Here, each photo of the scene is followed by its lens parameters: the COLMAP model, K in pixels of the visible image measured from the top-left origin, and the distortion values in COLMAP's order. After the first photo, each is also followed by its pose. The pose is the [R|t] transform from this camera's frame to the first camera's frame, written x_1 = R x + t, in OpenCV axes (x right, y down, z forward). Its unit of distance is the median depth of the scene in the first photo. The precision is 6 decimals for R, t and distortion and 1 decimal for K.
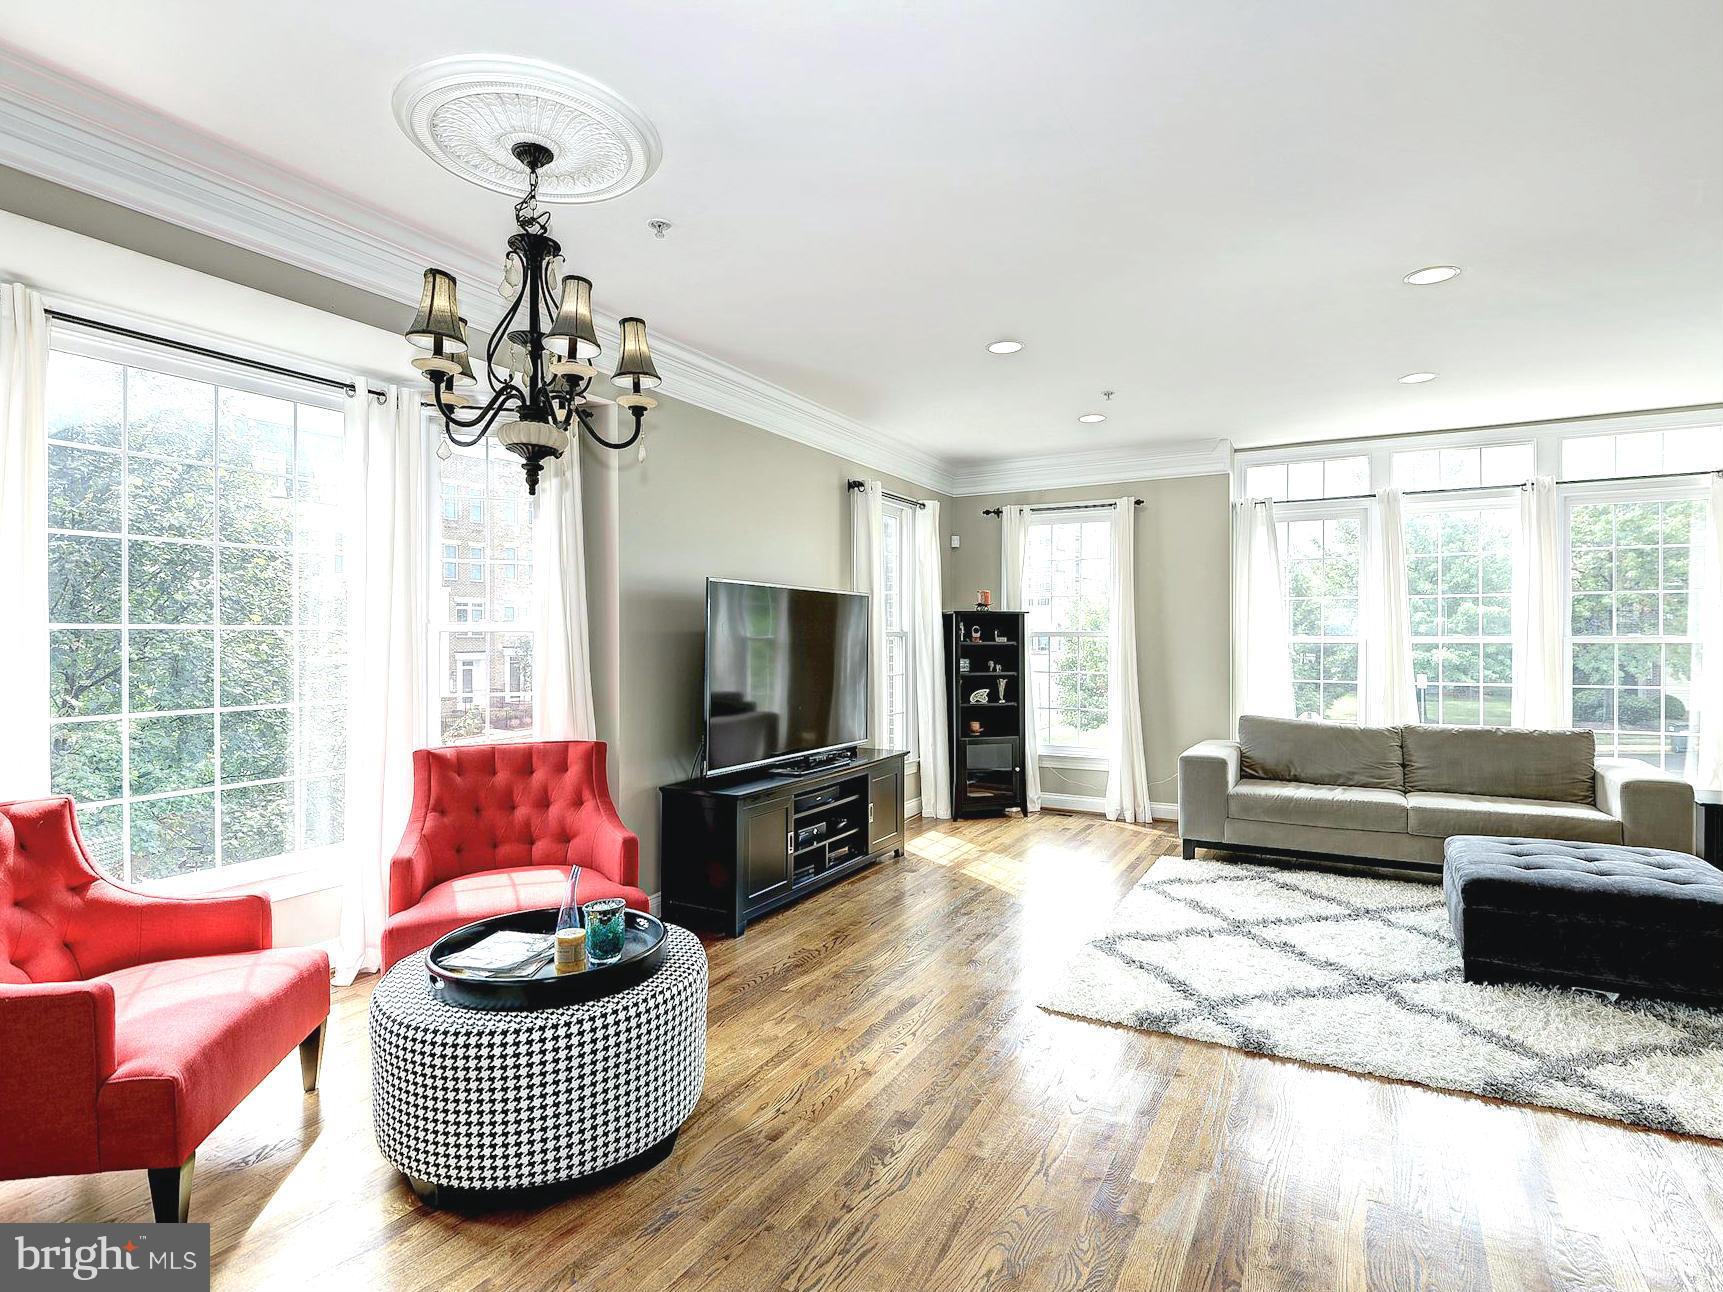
lens RADIAL K [[888.1, 0, 868.9], [0, 888.1, 636.3], [0, 0, 1]] dist [0.037464, -0.031827]
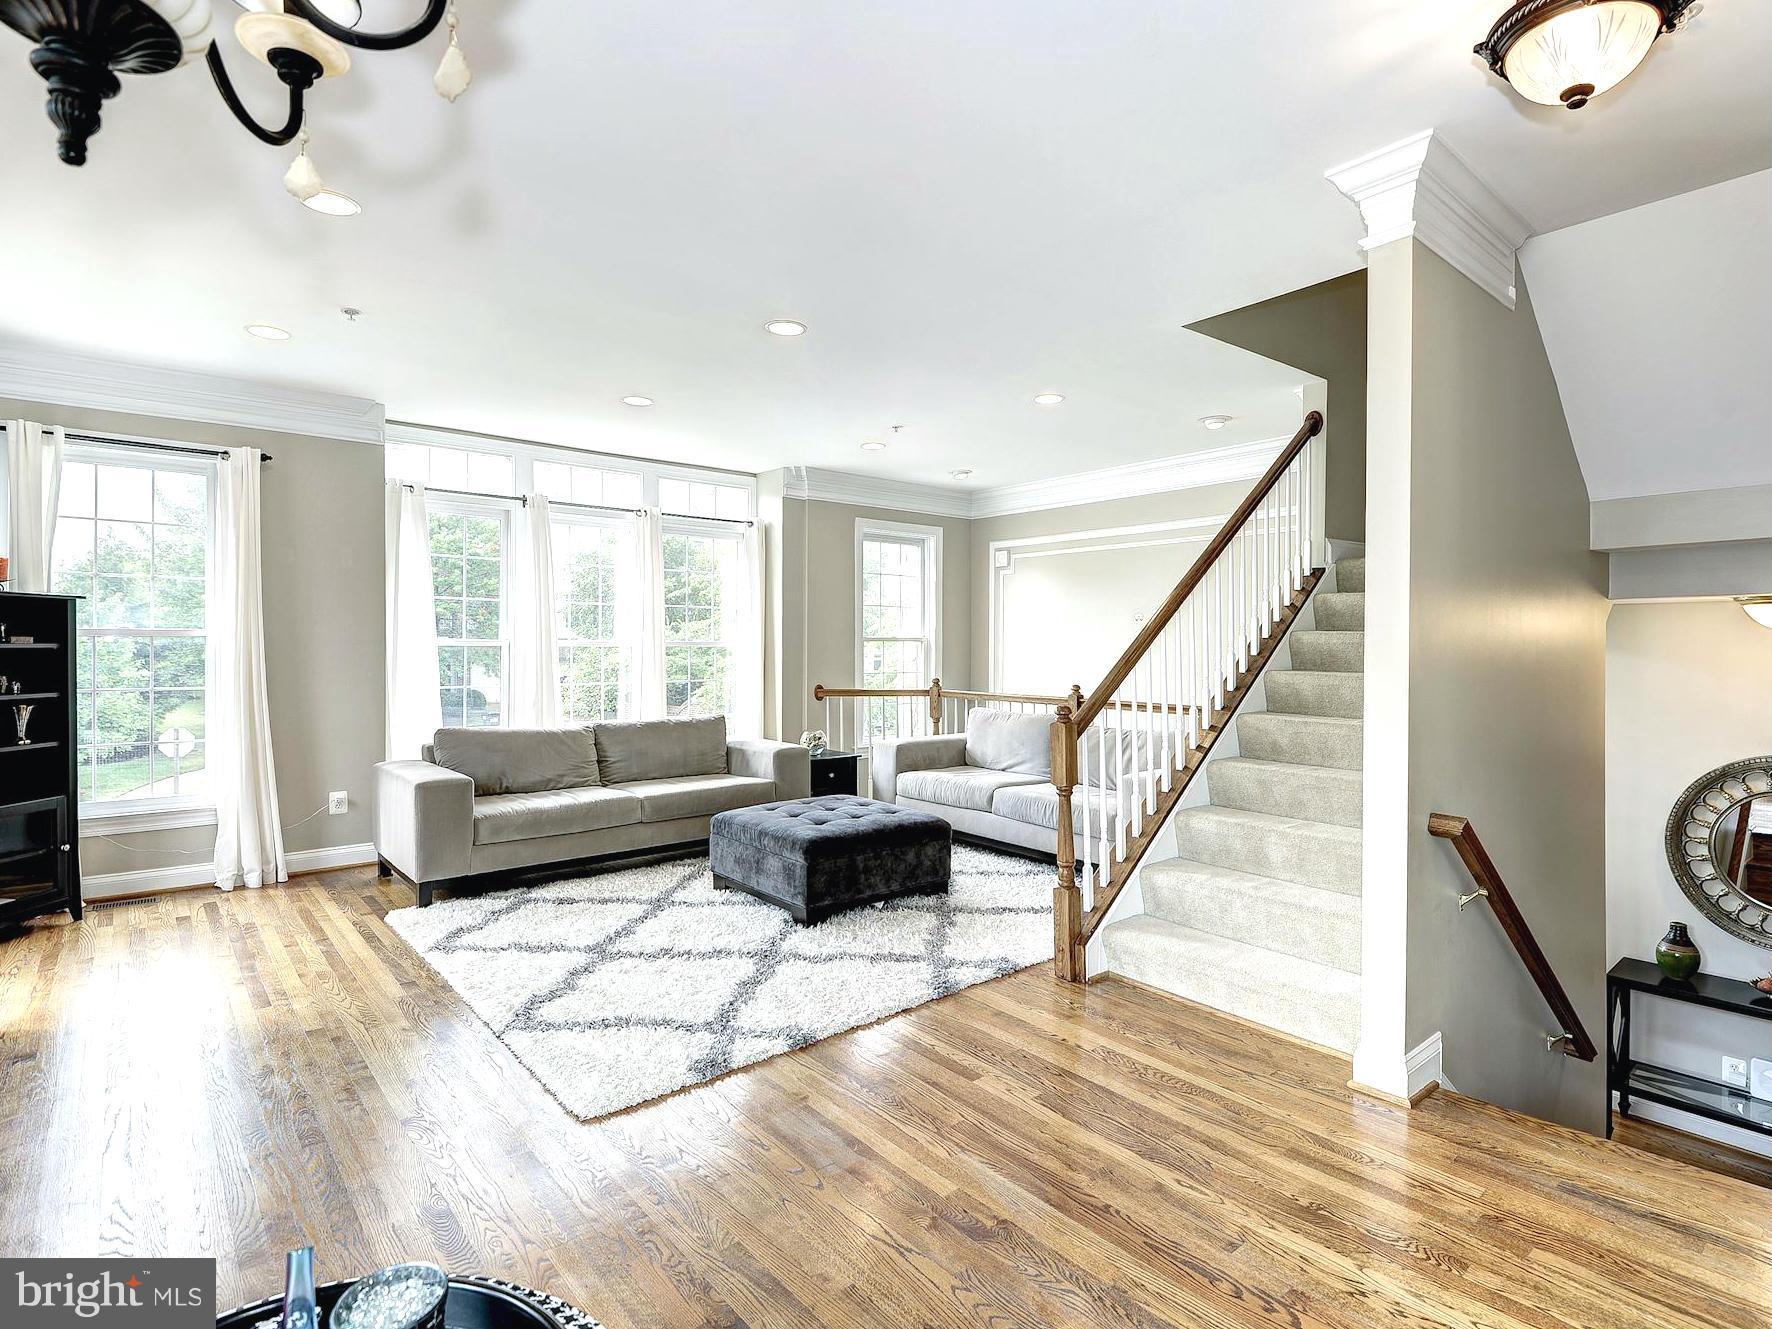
lens RADIAL K [[895.1, 0, 886.0], [0, 895.1, 664.5], [0, 0, 1]] dist [0.028074, -0.028691]
pose [[0.366312, -0.018935, 0.930299, -0.262337], [-0.008210, 0.999688, 0.023580, 0.000993], [-0.930456, -0.016276, 0.366042, 0.294657]]
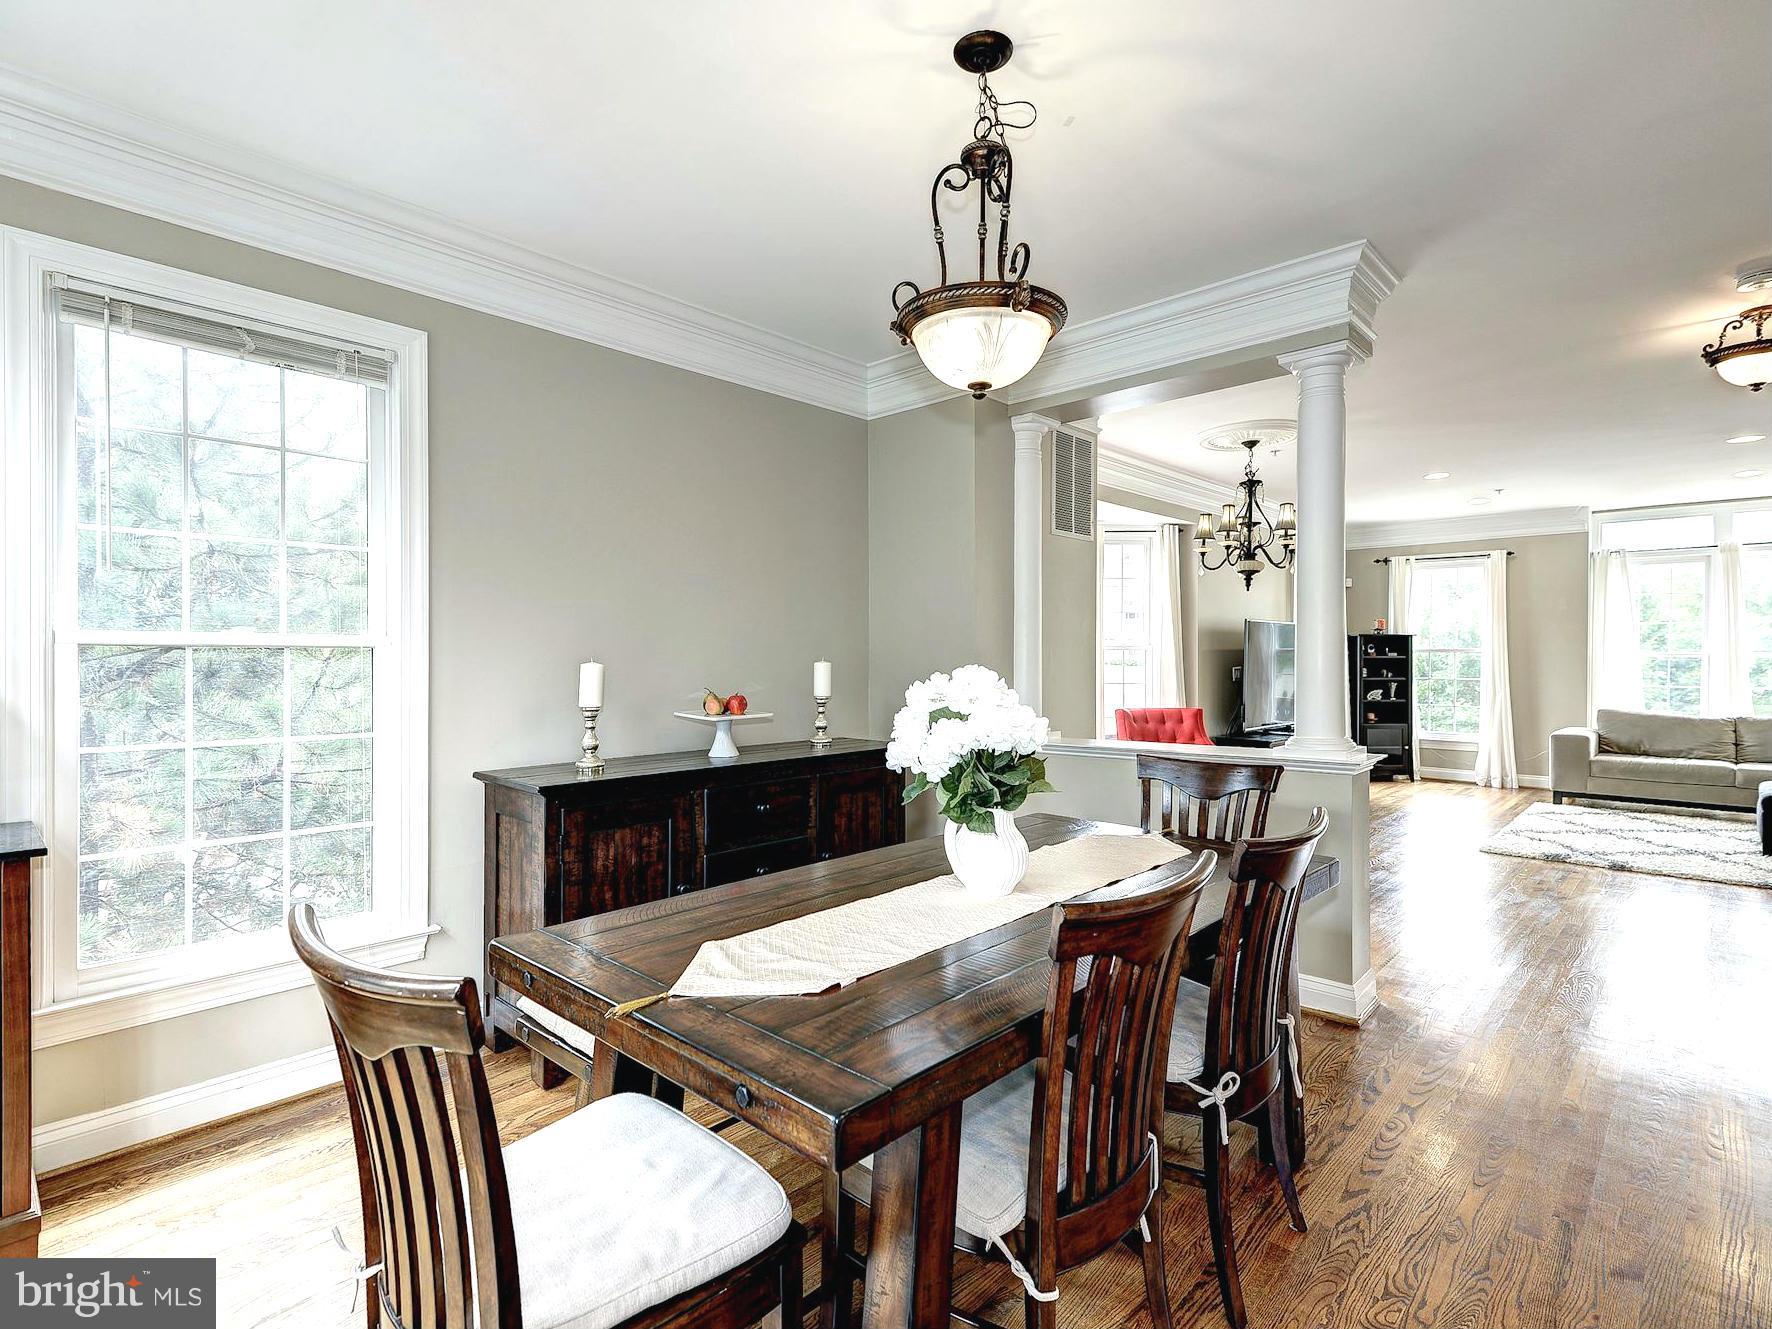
lens RADIAL K [[869.1, 0, 881.4], [0, 869.1, 659.7], [0, 0, 1]] dist [-0.000681, -0.001263]
pose [[0.962949, 0.003523, -0.269659, -0.324589], [-0.000165, 0.999922, 0.012473, -0.005836], [0.269682, -0.011967, 0.962875, -0.662825]]
